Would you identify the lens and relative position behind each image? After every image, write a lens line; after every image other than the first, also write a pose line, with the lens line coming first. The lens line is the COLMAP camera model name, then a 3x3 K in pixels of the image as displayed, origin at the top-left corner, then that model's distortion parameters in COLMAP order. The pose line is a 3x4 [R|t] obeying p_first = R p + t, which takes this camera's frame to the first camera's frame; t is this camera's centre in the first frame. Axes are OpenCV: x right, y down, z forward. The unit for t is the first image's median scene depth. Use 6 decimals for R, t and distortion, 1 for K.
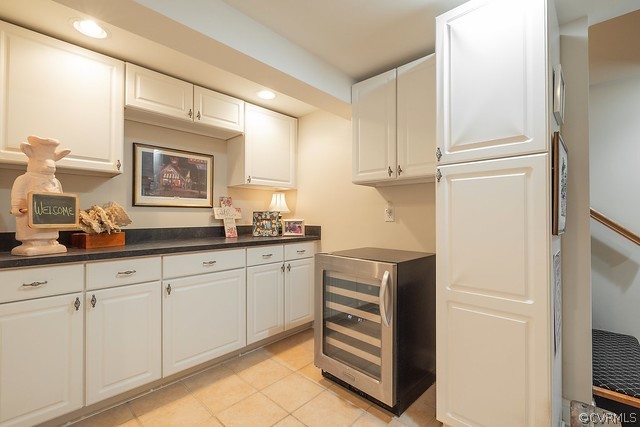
lens RADIAL K [[279.1, 0, 319.8], [0, 279.1, 214.3], [0, 0, 1]] dist [-0.002440, 0.000531]
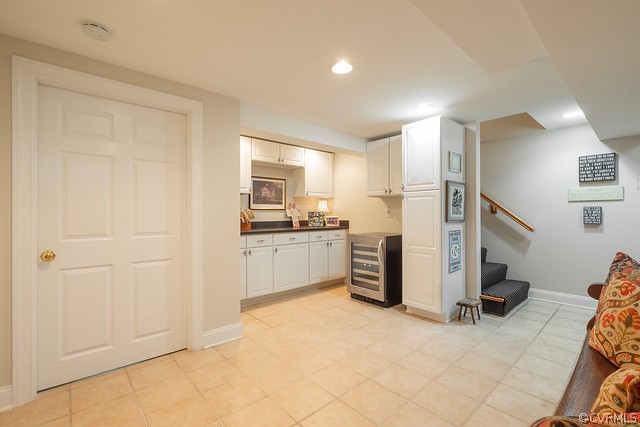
lens RADIAL K [[279.1, 0, 319.1], [0, 279.1, 212.1], [0, 0, 1]] dist [-0.002440, 0.000531]
pose [[0.996020, -0.005105, -0.088984, -0.031268], [0.005152, 0.999987, 0.000296, -0.010330], [0.088982, -0.000753, 0.996033, -0.823427]]
